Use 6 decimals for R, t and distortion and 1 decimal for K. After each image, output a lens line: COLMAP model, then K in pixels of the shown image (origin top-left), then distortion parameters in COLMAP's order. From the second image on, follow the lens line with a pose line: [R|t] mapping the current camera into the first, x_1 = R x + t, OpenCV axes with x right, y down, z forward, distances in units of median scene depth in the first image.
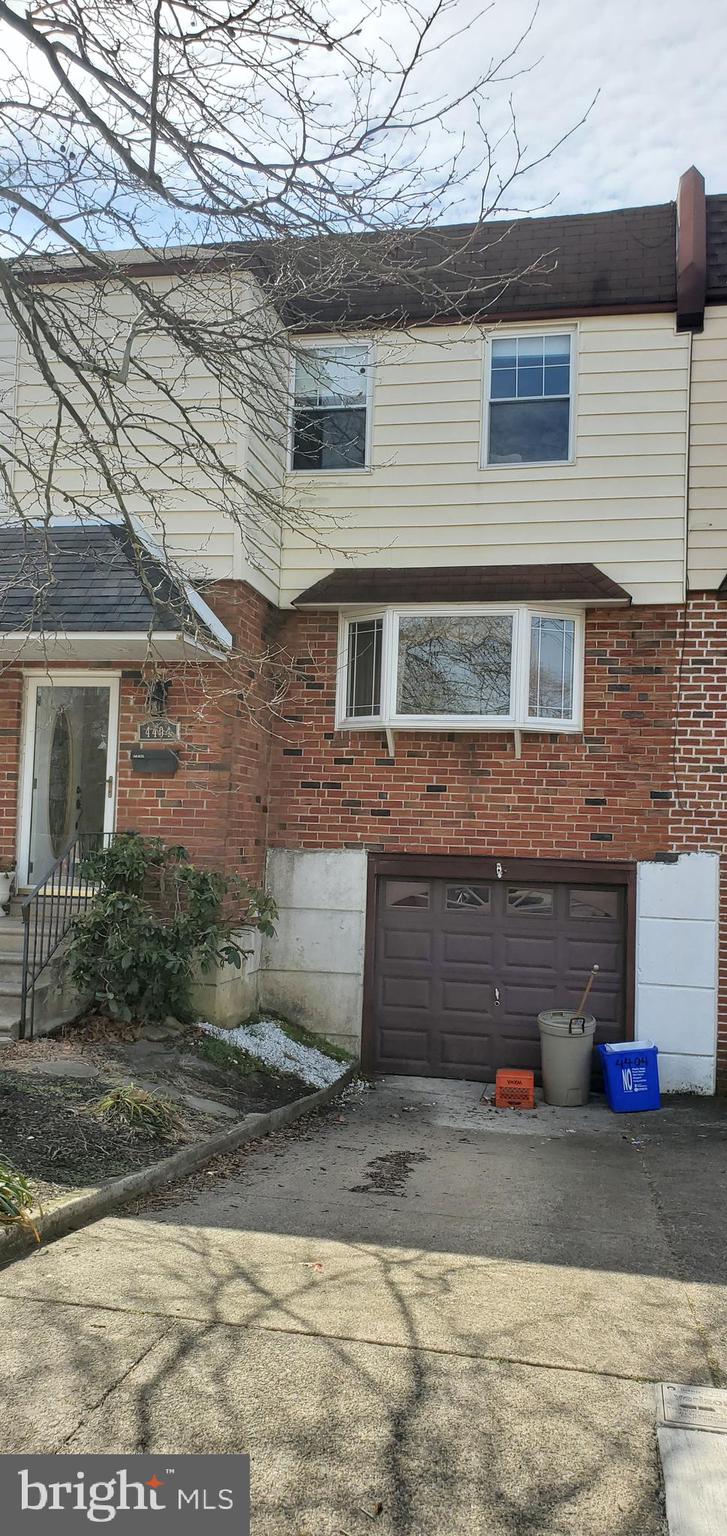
lens RADIAL K [[1187.3, 0, 361.8], [0, 1187.3, 706.4], [0, 0, 1]] dist [0.000265, -0.004683]
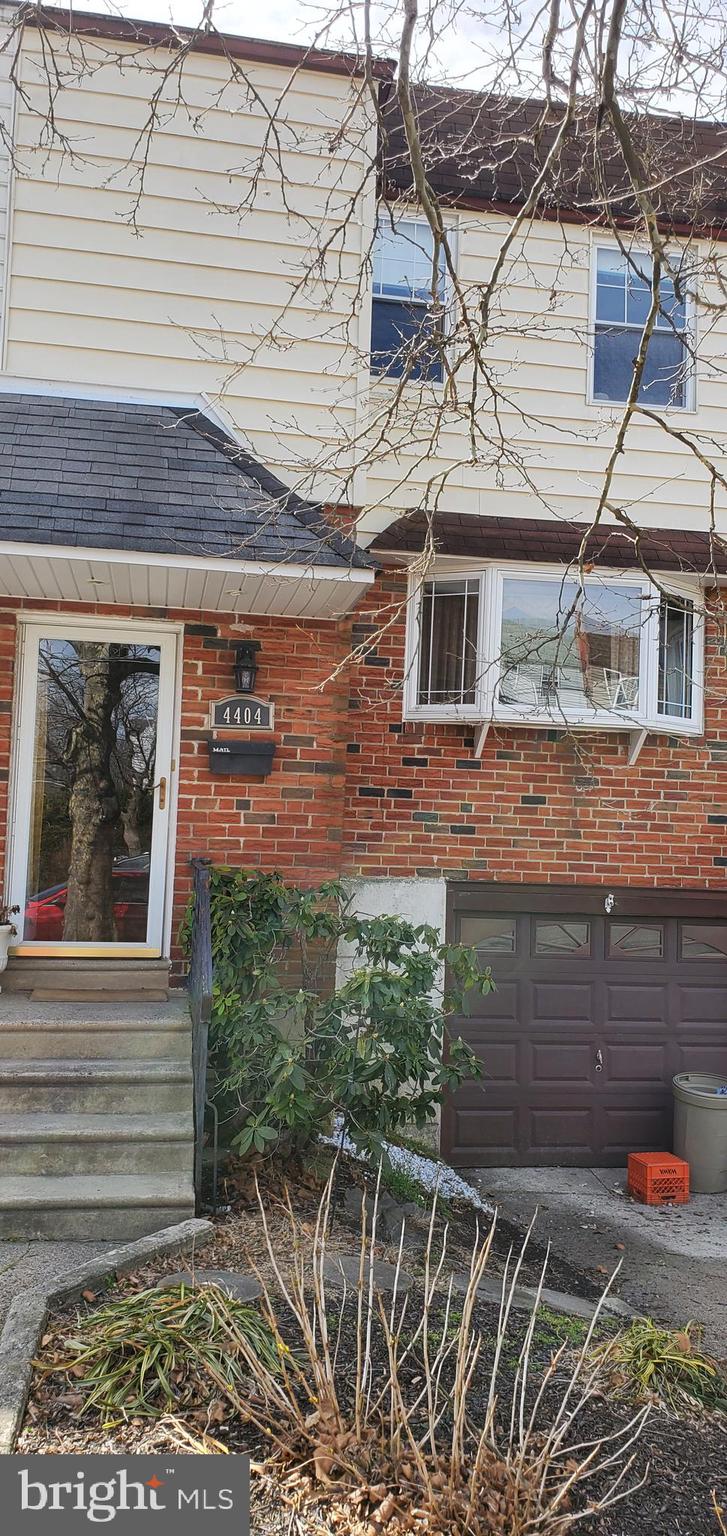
lens RADIAL K [[1187.3, 0, 361.8], [0, 1187.3, 706.4], [0, 0, 1]] dist [0.000265, -0.004683]
pose [[0.929995, 0.042924, 0.365056, -0.339885], [-0.046640, 0.998911, 0.001364, 0.011420], [-0.364600, -0.018294, 0.930985, 0.312708]]
